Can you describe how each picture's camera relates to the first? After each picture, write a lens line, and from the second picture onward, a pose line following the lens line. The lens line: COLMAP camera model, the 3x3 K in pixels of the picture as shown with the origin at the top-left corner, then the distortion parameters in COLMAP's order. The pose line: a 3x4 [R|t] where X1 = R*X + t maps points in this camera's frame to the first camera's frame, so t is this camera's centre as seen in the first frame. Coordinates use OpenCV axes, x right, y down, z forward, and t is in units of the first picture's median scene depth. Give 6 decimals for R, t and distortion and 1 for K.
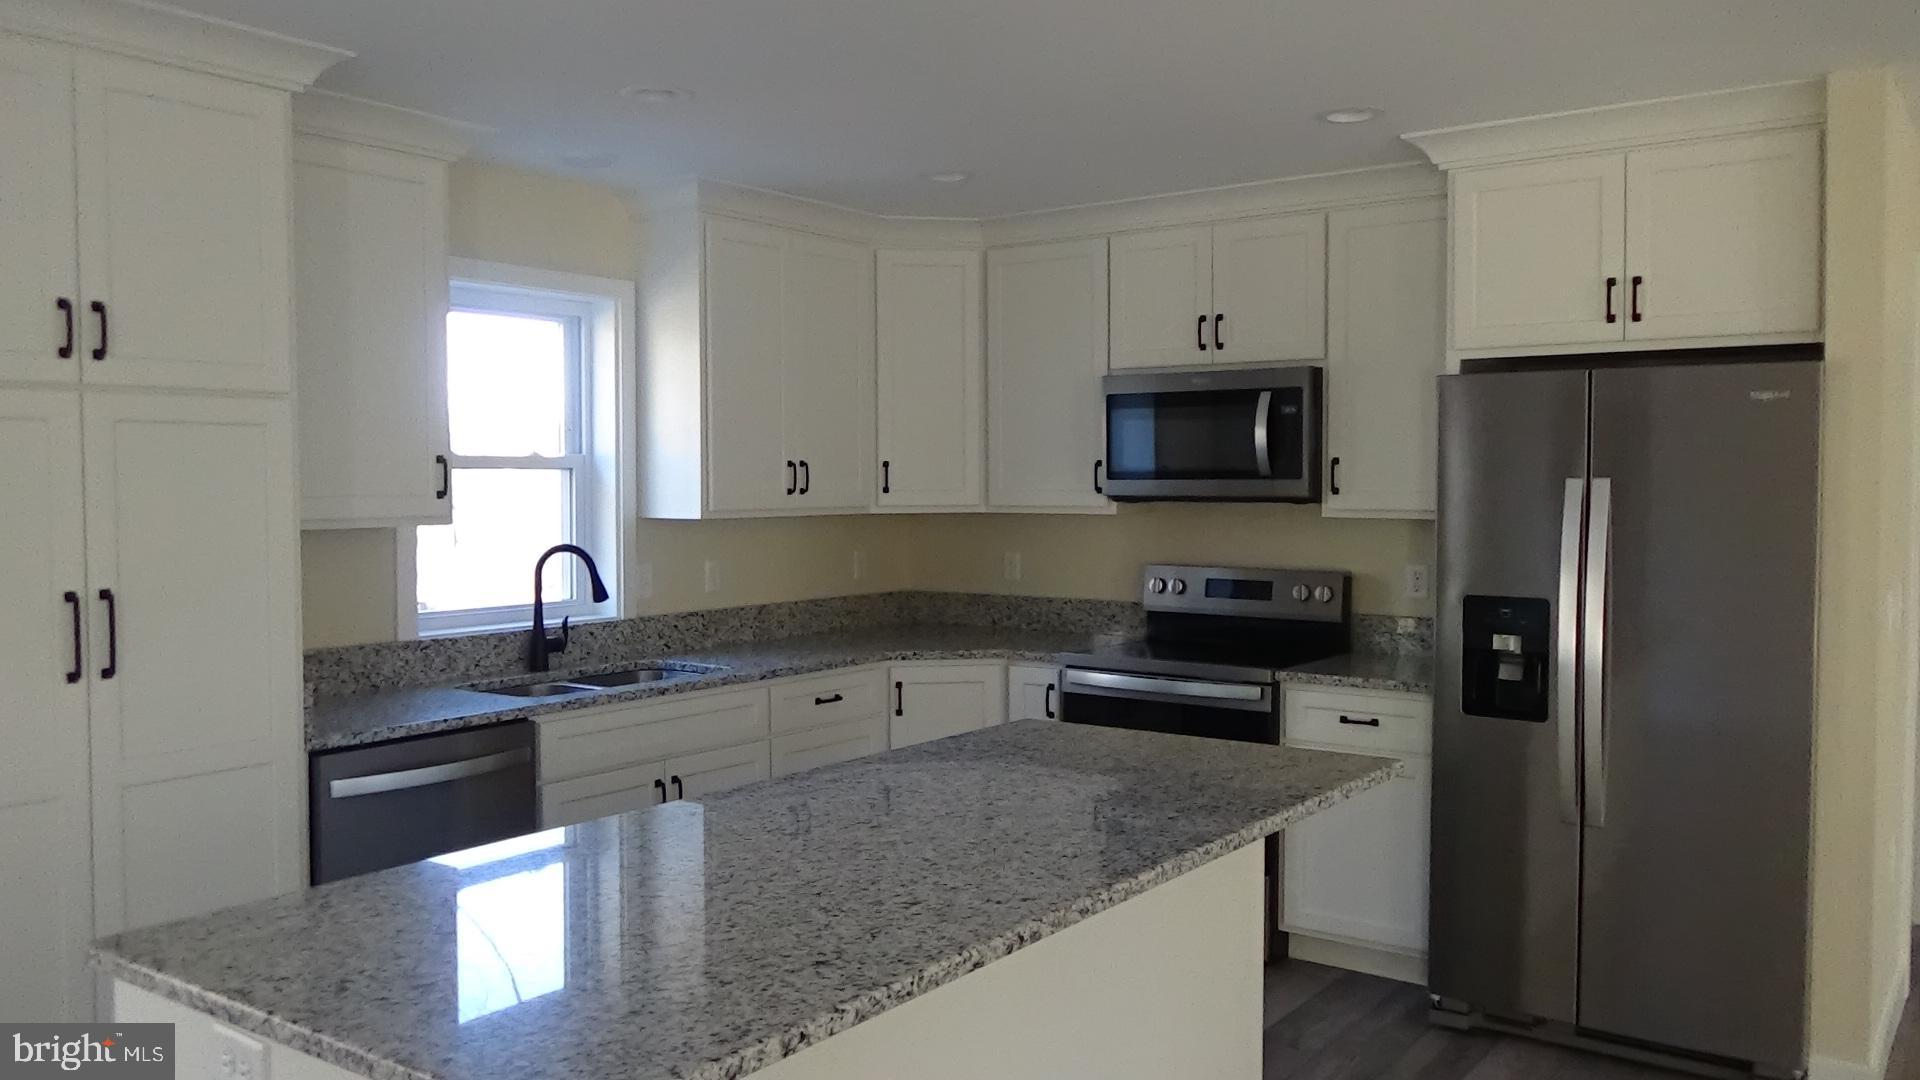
lens RADIAL K [[1541.2, 0, 955.3], [0, 1541.2, 546.6], [0, 0, 1]] dist [0.032450, -0.009834]
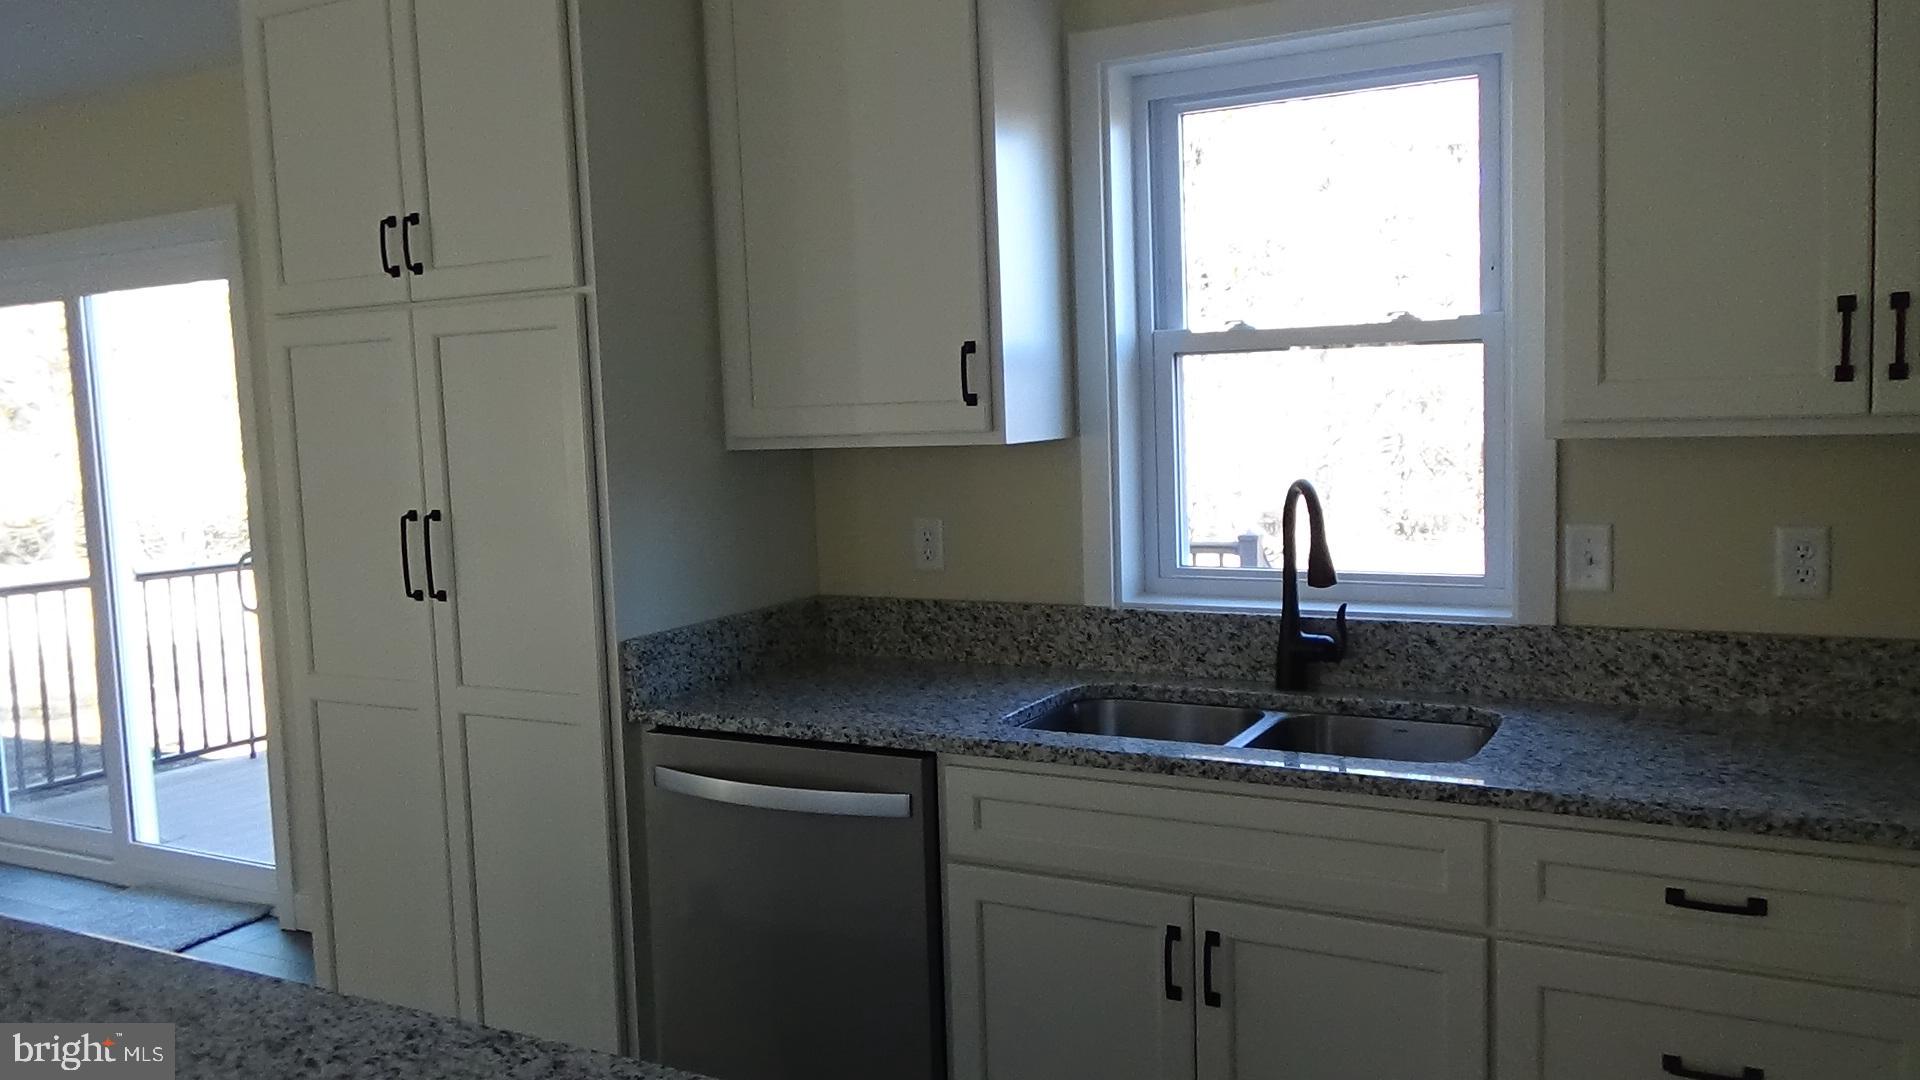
lens RADIAL K [[1541.2, 0, 958.2], [0, 1541.2, 522.1], [0, 0, 1]] dist [0.032450, -0.009834]
pose [[0.113052, 0.083778, -0.990051, 0.315148], [-0.007967, 0.996483, 0.083413, -0.033778], [0.993557, -0.001543, 0.113322, 0.841981]]
